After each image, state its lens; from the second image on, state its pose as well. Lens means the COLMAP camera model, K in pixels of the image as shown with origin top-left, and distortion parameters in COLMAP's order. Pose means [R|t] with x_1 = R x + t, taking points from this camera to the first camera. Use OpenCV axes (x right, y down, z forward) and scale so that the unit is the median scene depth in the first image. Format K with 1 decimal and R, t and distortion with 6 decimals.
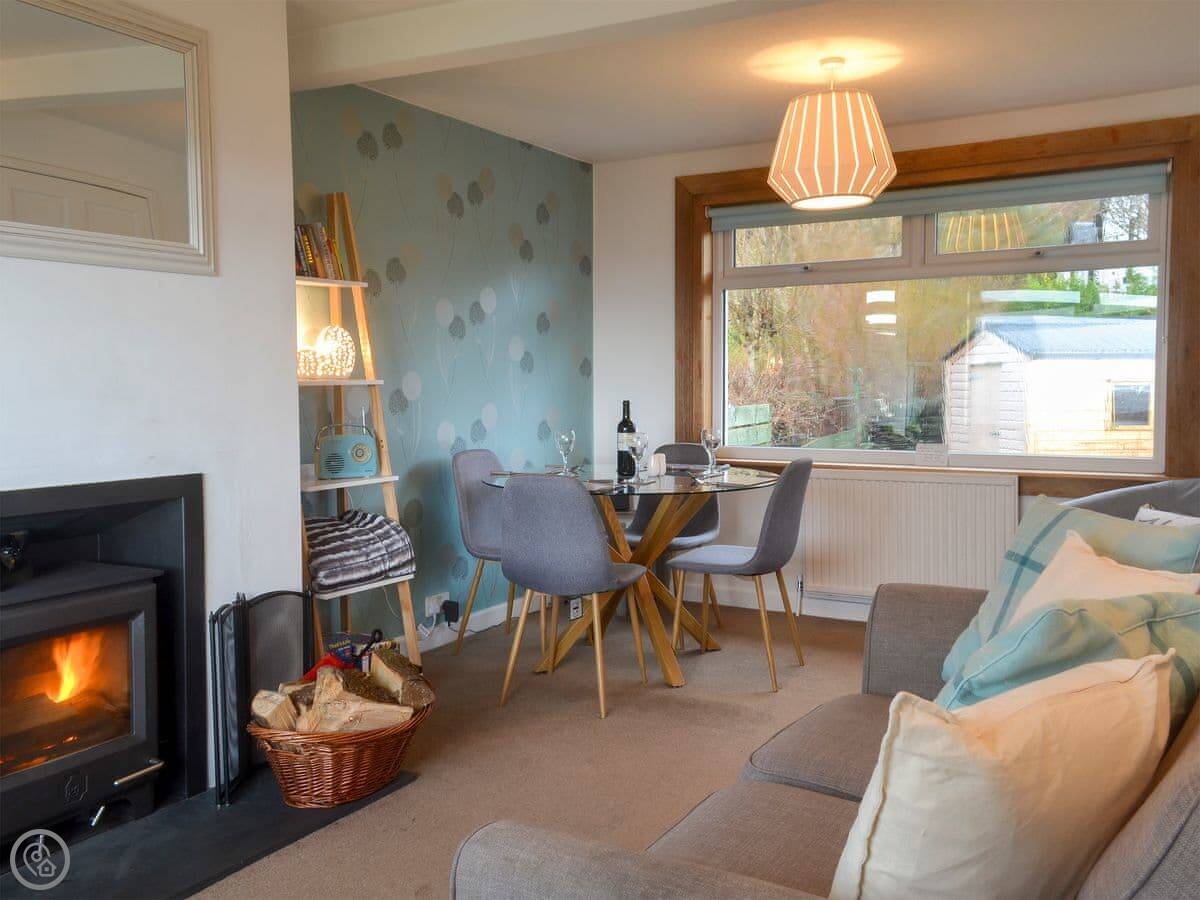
lens RADIAL K [[1019.3, 0, 600.4], [0, 1019.3, 400.8], [0, 0, 1]] dist [0.034732, -0.002296]
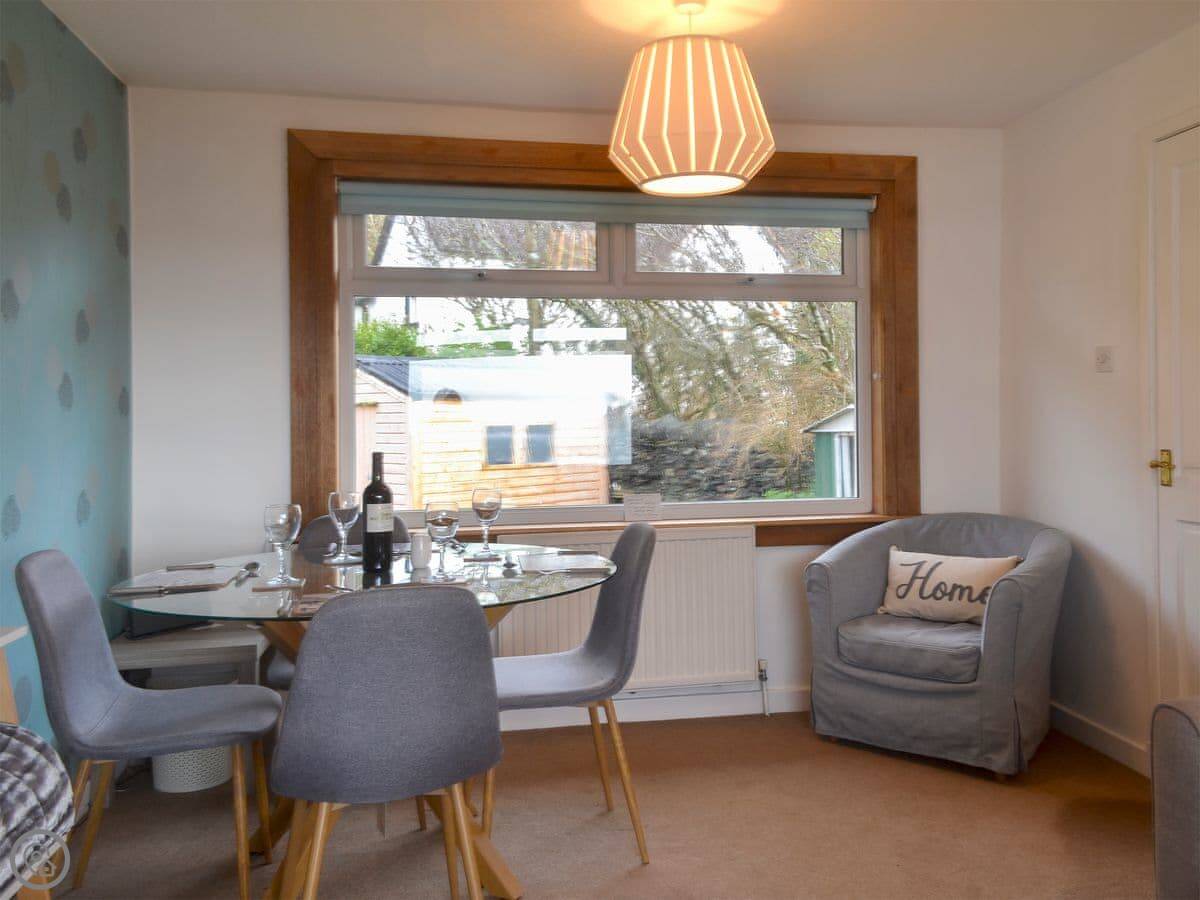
lens RADIAL K [[1019.3, 0, 600.4], [0, 1019.3, 400.8], [0, 0, 1]] dist [0.034732, -0.002296]
pose [[0.744766, 0.009067, 0.667264, -0.260722], [0.019653, 0.999176, -0.035513, -0.005928], [-0.667036, 0.039562, 0.743974, 0.391424]]
